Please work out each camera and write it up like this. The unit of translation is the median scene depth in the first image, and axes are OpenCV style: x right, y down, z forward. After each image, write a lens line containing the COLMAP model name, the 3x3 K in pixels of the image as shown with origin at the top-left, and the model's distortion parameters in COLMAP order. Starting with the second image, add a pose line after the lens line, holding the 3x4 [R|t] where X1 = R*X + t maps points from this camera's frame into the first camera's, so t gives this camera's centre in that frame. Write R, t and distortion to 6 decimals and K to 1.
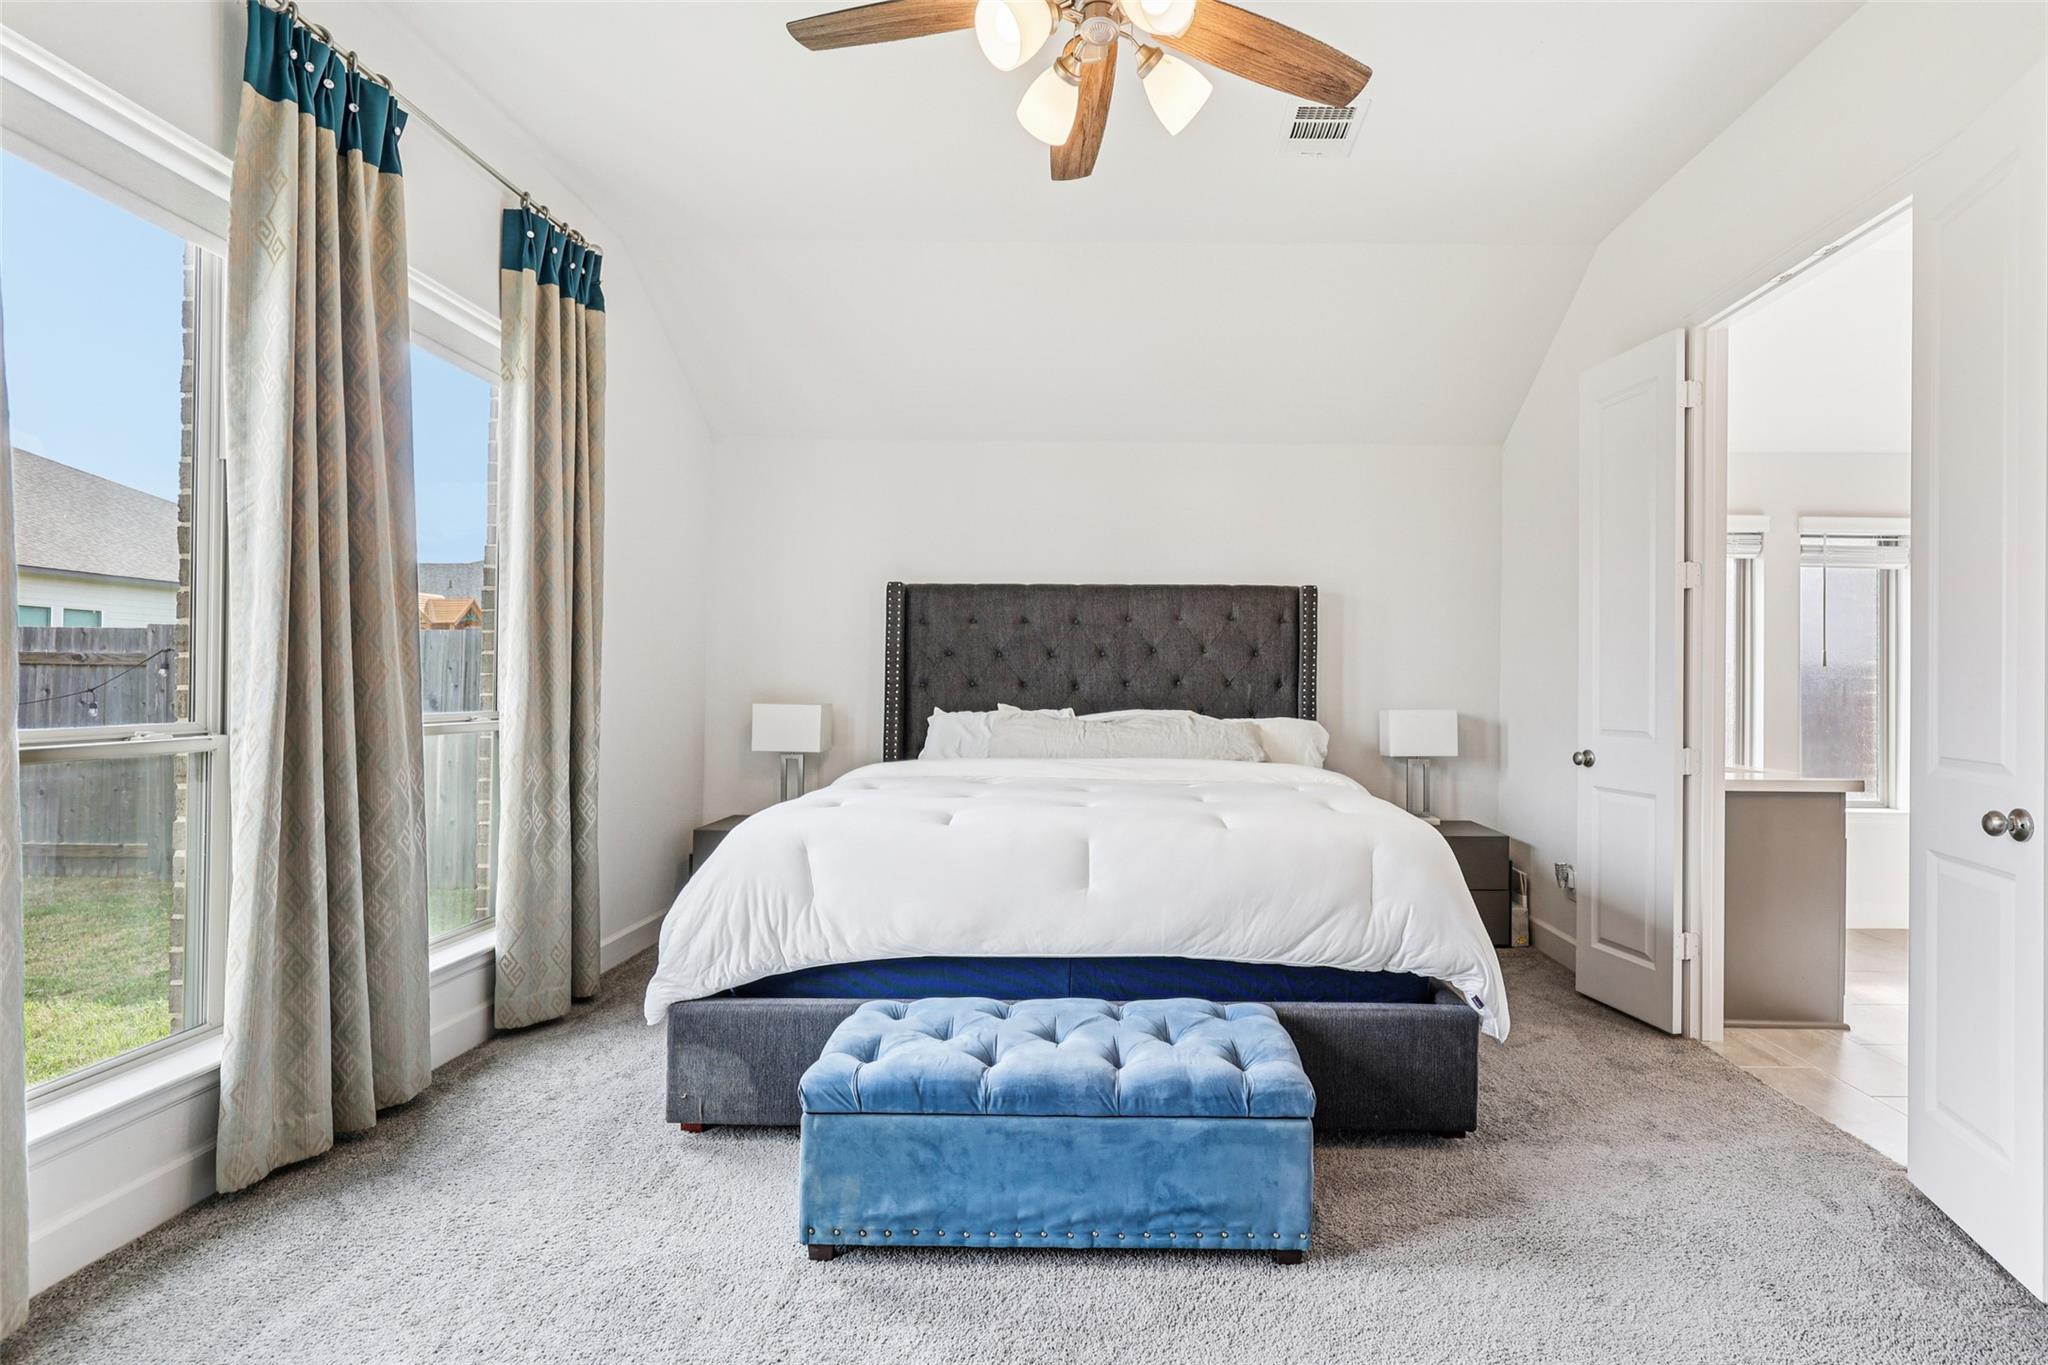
lens RADIAL K [[934.8, 0, 1024.0], [0, 934.8, 682.5], [0, 0, 1]] dist [-0.000746, 0.000138]
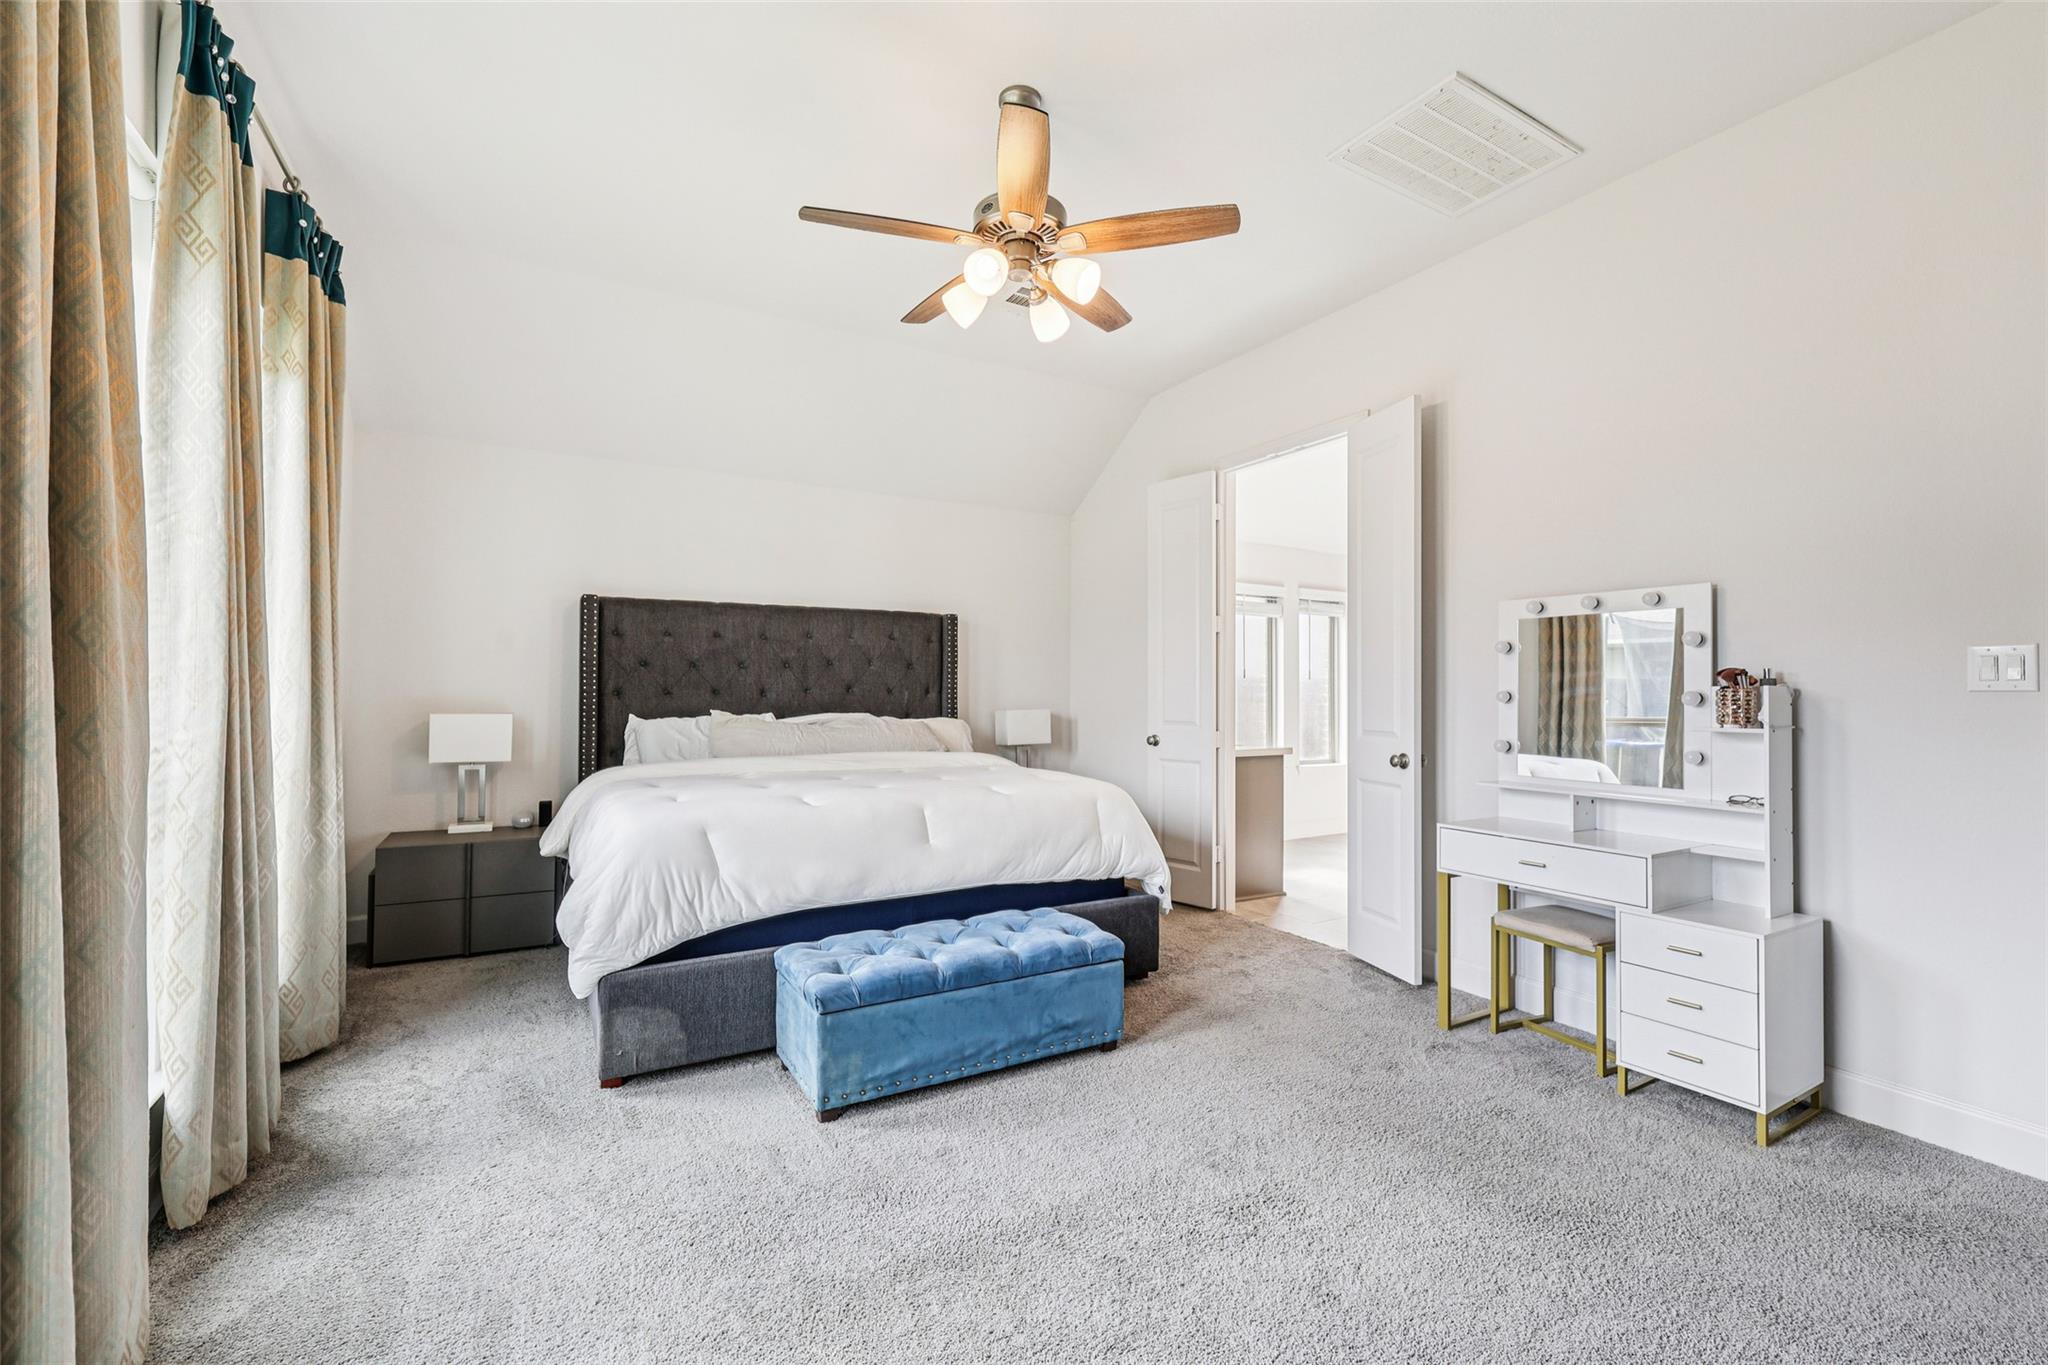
lens RADIAL K [[864.4, 0, 1029.3], [0, 864.4, 684.7], [0, 0, 1]] dist [-0.000501, -0.000065]
pose [[0.864012, -0.000243, 0.503471, -0.454780], [0.001188, 0.999998, -0.001557, -0.011167], [-0.503469, 0.001943, 0.864011, -0.177241]]
